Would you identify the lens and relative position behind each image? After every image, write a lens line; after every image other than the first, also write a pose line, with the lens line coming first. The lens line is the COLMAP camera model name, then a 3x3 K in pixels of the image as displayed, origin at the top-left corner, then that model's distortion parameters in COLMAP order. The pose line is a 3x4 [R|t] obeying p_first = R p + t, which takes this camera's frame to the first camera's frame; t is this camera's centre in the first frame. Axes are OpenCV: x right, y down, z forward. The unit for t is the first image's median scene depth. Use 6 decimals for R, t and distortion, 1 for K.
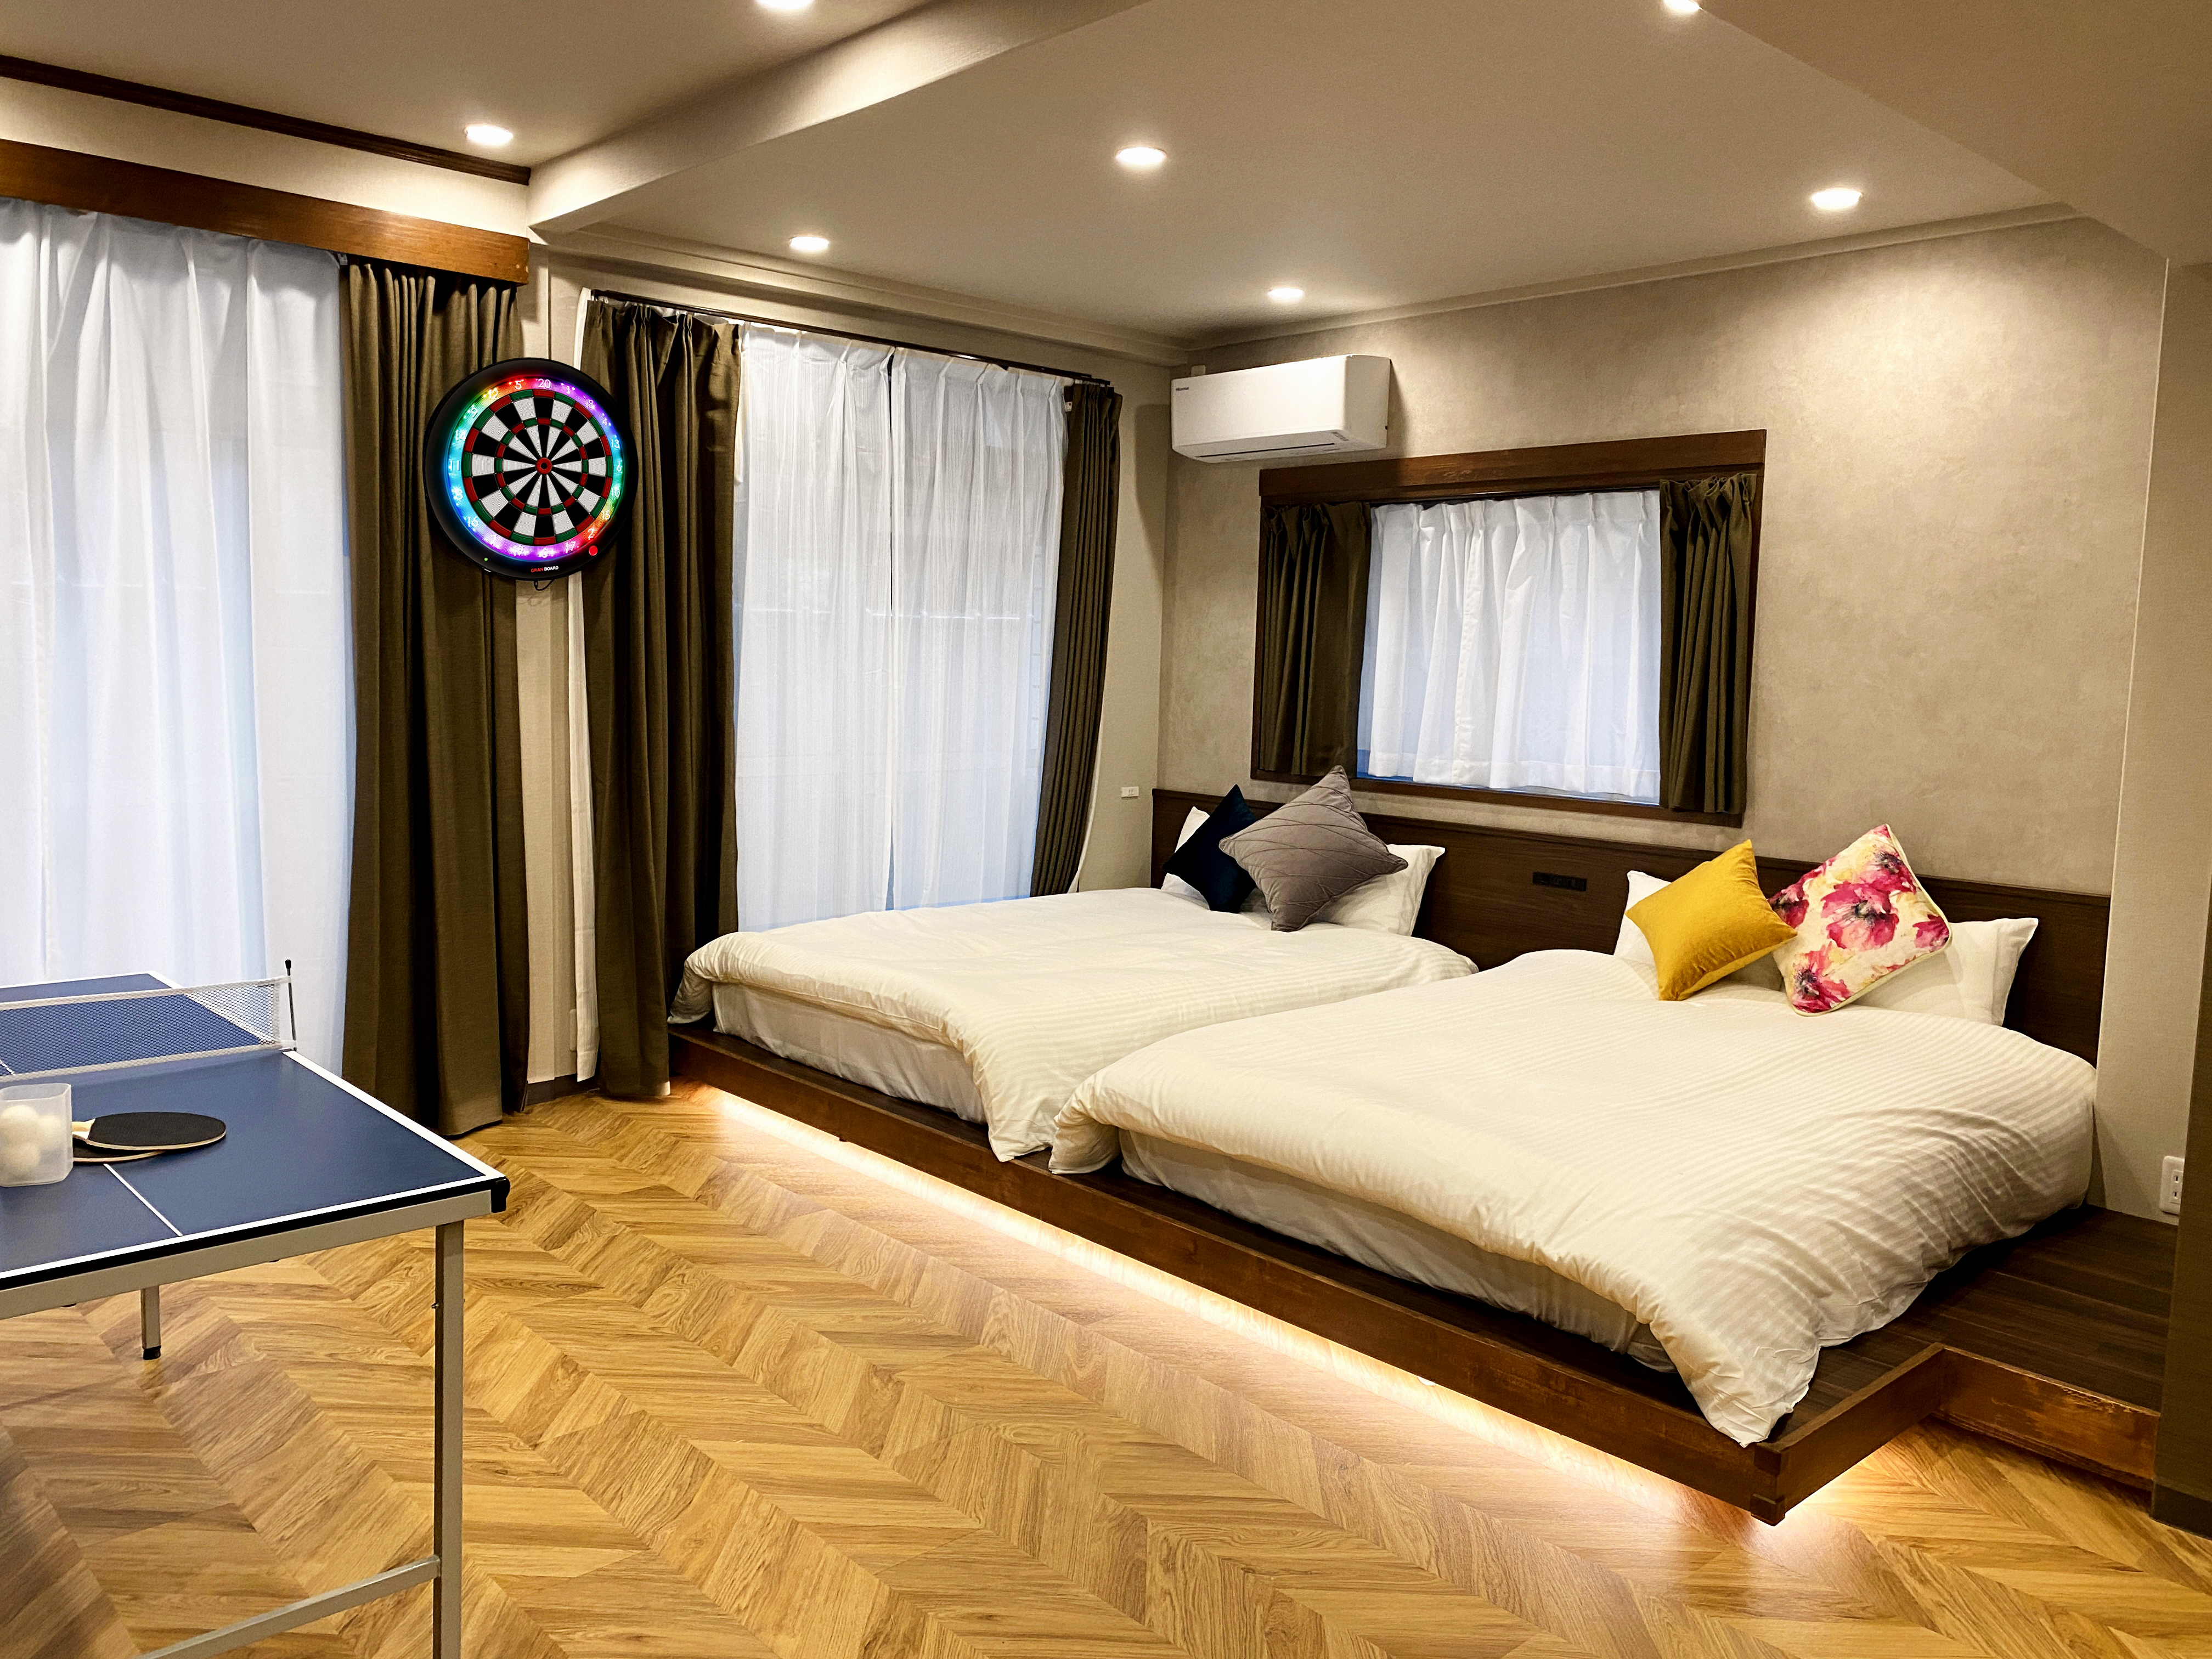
lens RADIAL K [[1664.1, 0, 1102.7], [0, 1664.1, 823.9], [0, 0, 1]] dist [-0.031552, -0.005357]
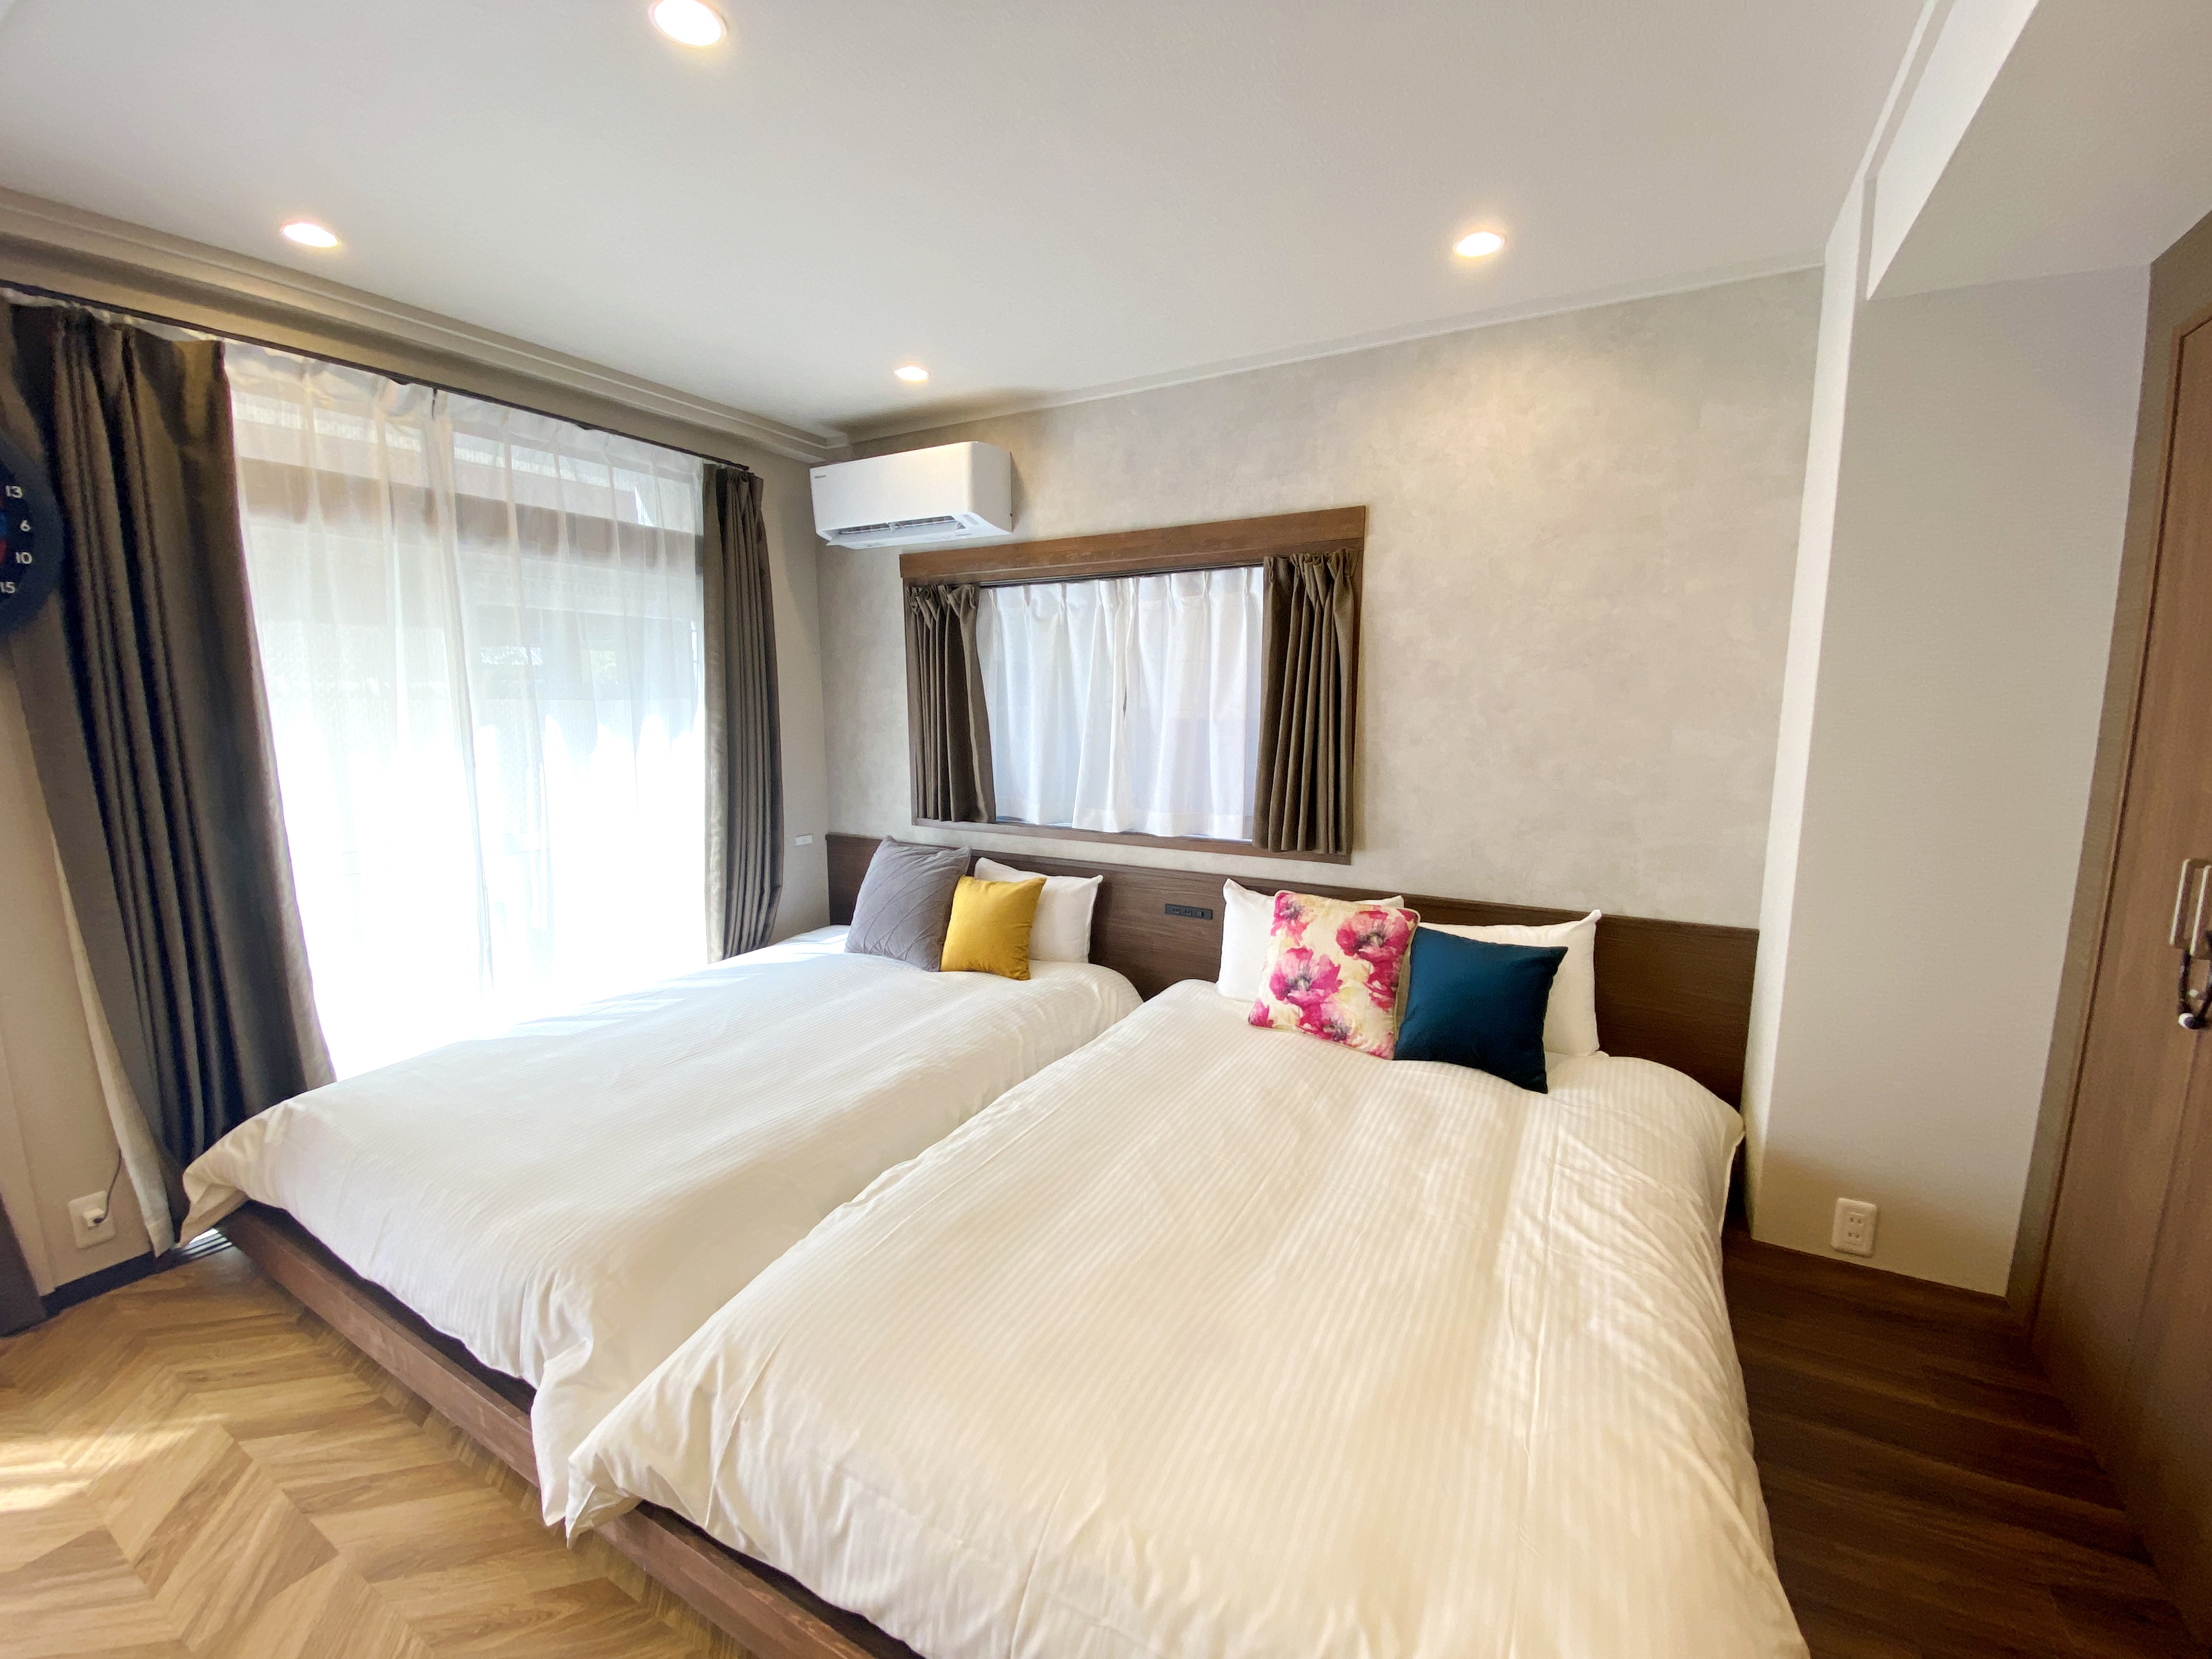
lens RADIAL K [[888.3, 0, 1107.8], [0, 888.3, 833.9], [0, 0, 1]] dist [-0.001396, -0.001543]
pose [[0.952218, -0.073856, 0.296356, 0.045011], [0.058622, 0.996477, 0.059979, -0.063897], [-0.299742, -0.039740, 0.953192, 0.456993]]
